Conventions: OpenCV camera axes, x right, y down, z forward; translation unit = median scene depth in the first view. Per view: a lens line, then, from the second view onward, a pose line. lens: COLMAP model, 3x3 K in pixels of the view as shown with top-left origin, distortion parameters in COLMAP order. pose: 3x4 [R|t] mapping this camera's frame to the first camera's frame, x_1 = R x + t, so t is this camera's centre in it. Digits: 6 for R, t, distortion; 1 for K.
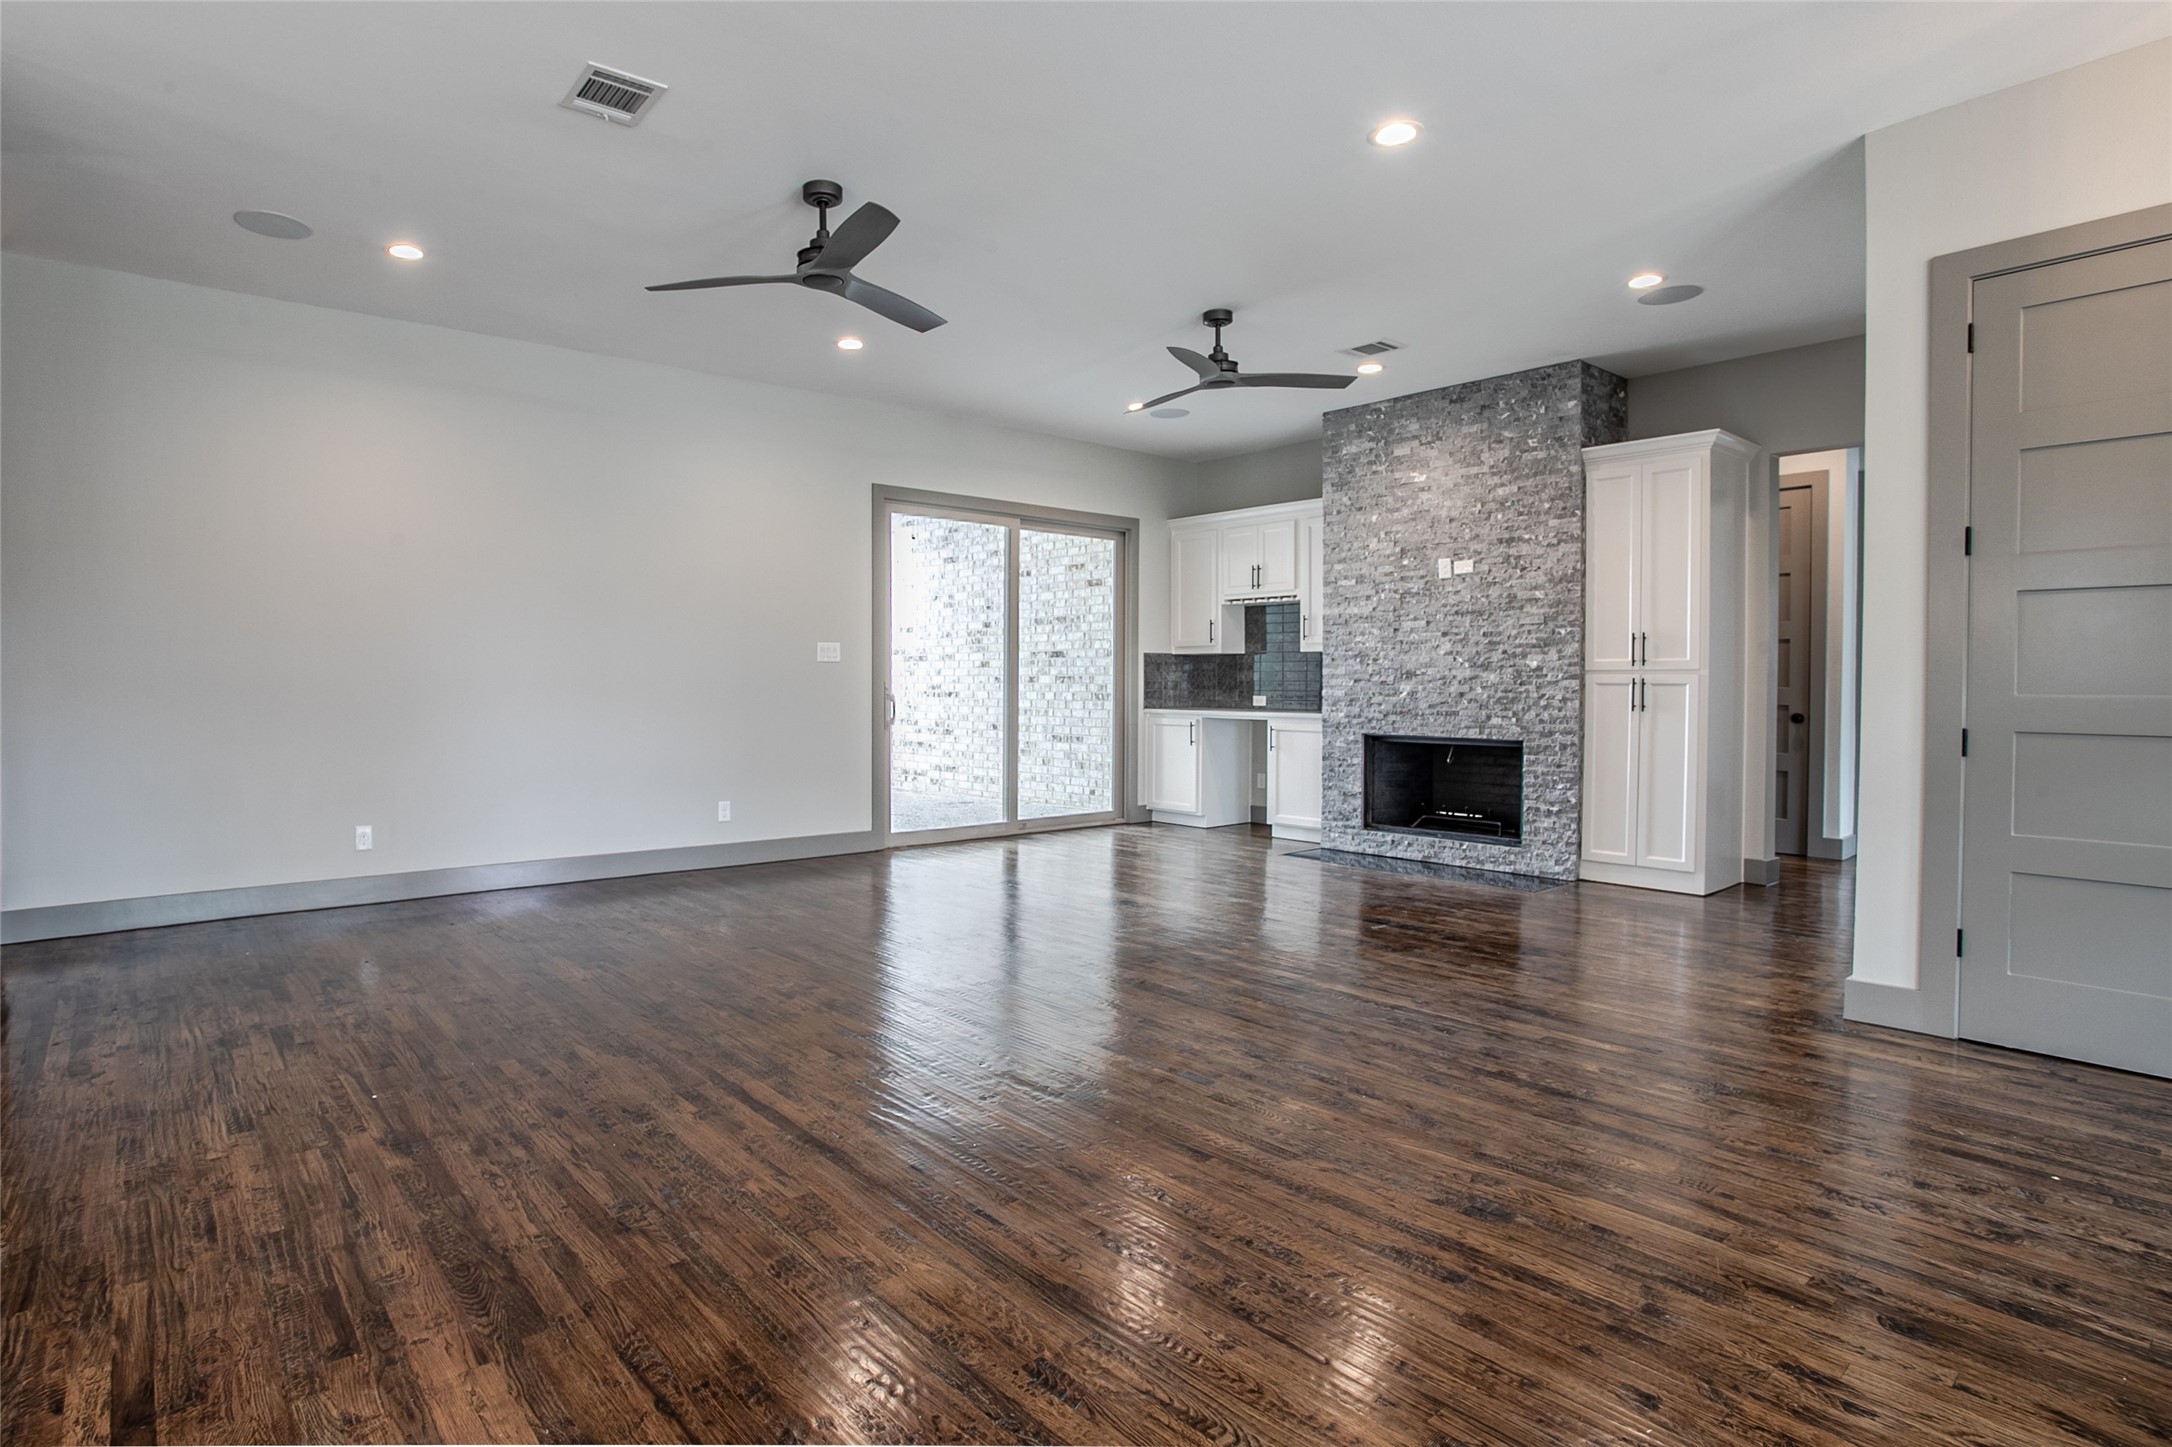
lens RADIAL K [[1140.0, 0, 1085.2], [0, 1140.0, 700.9], [0, 0, 1]] dist [-0.026831, 0.000163]
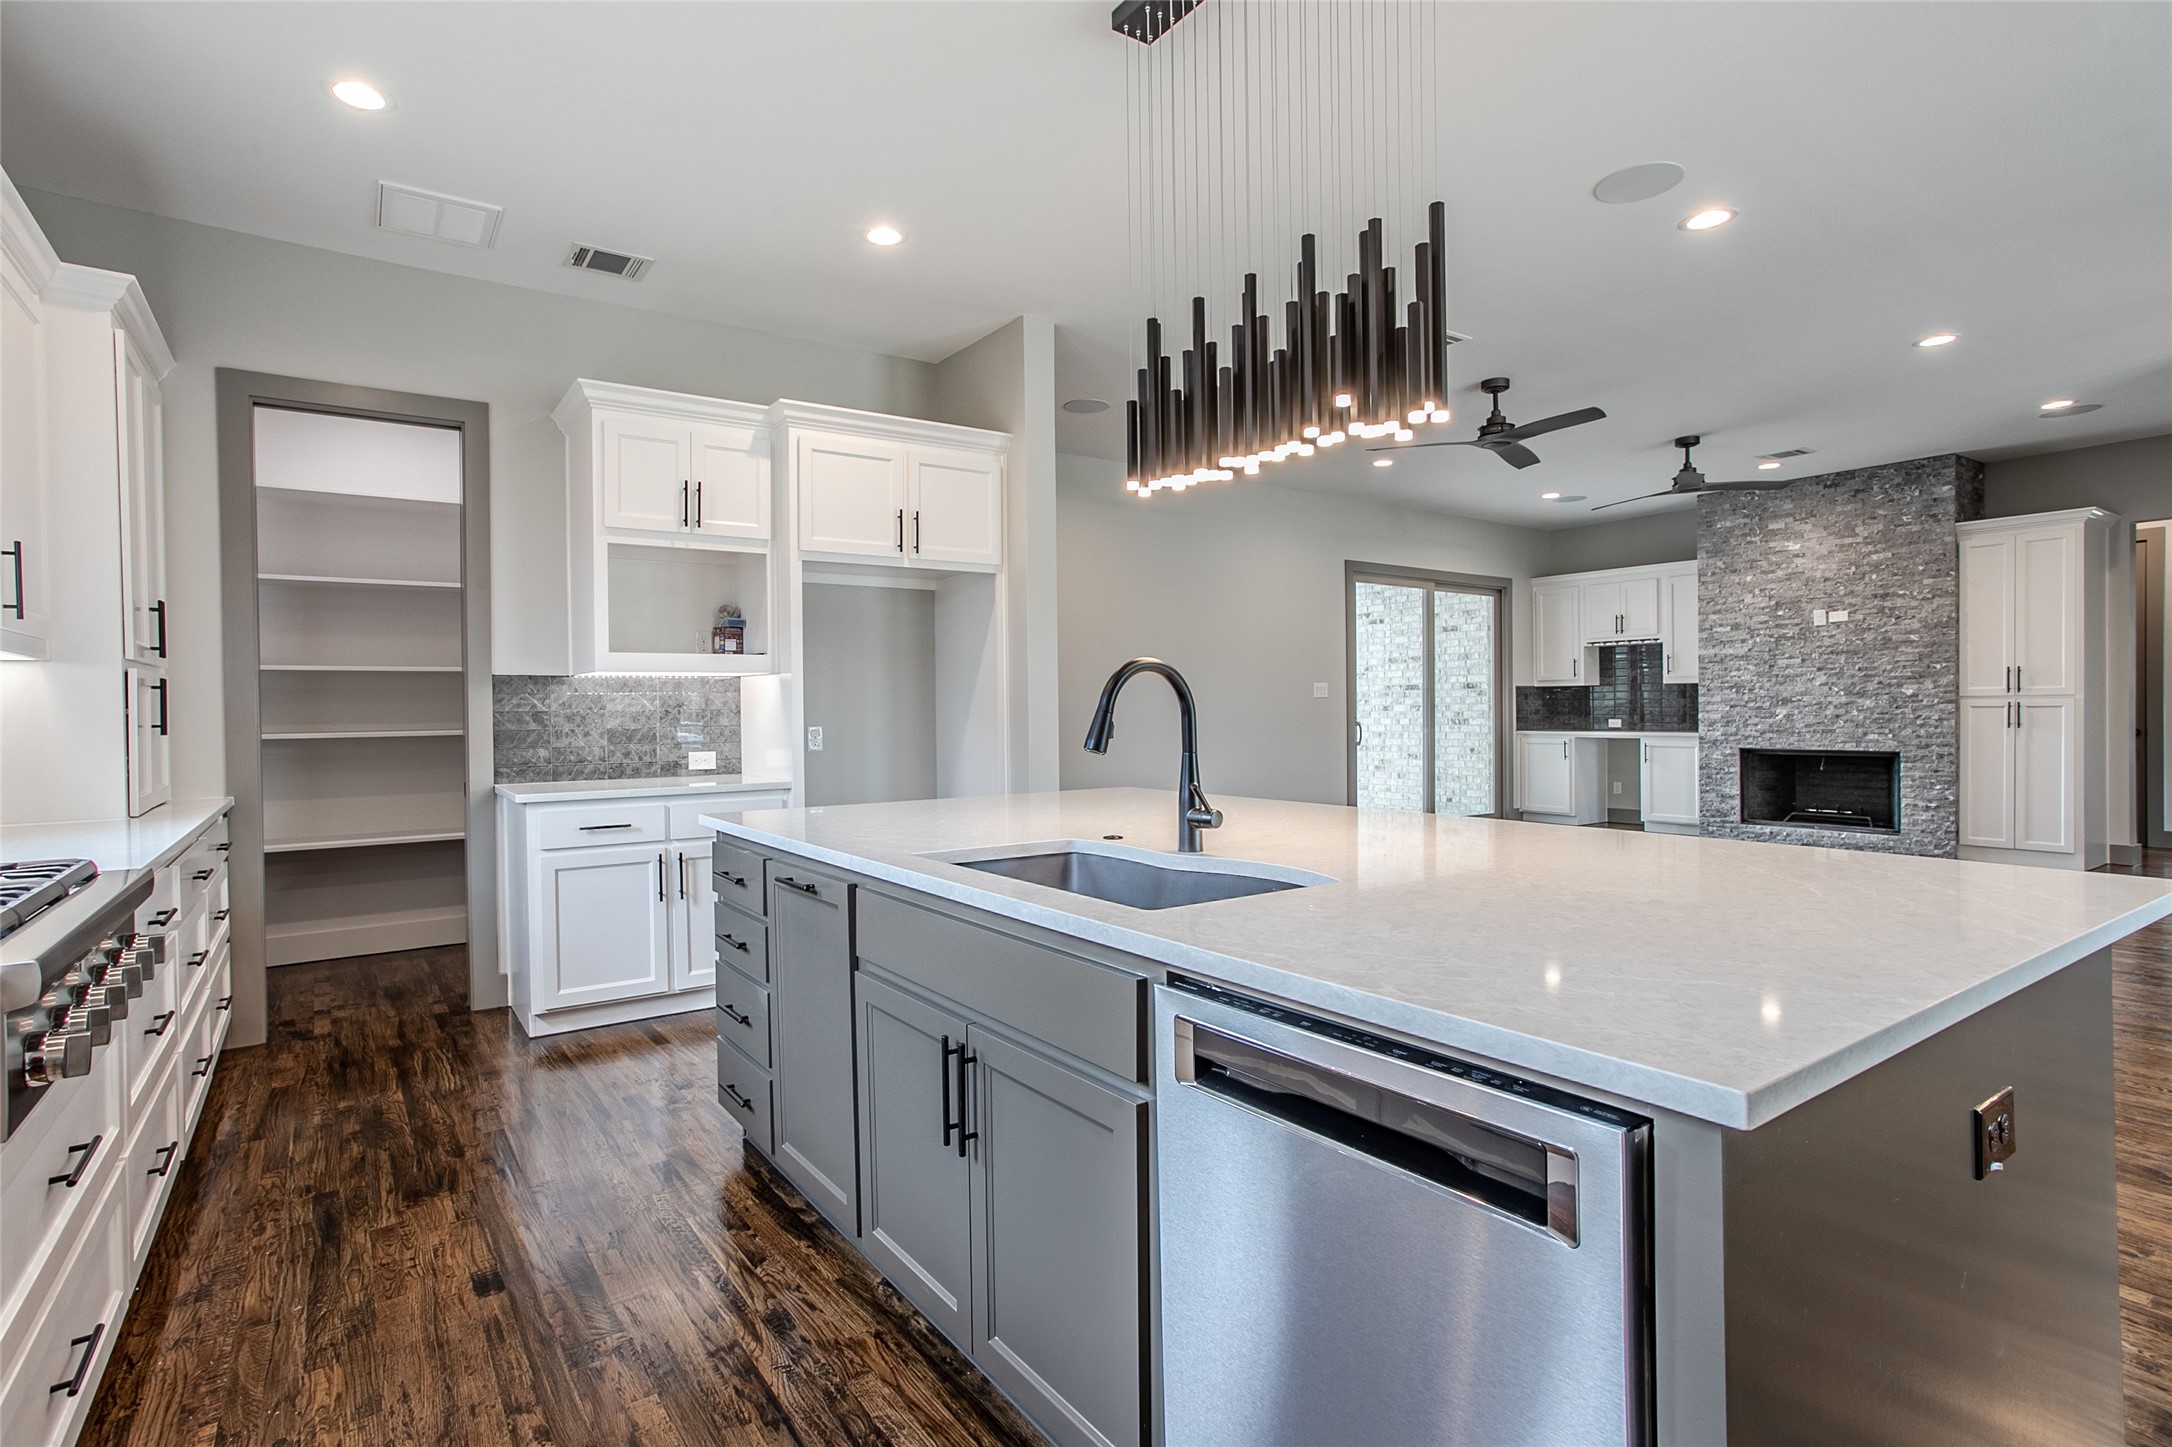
lens RADIAL K [[1105.5, 0, 1073.0], [0, 1105.5, 717.8], [0, 0, 1]] dist [-0.023440, 0.039890]
pose [[0.995551, -0.011987, -0.093454, -0.394258], [0.011186, 0.999896, -0.009092, -0.002247], [0.093554, 0.008006, 0.995582, -0.302518]]
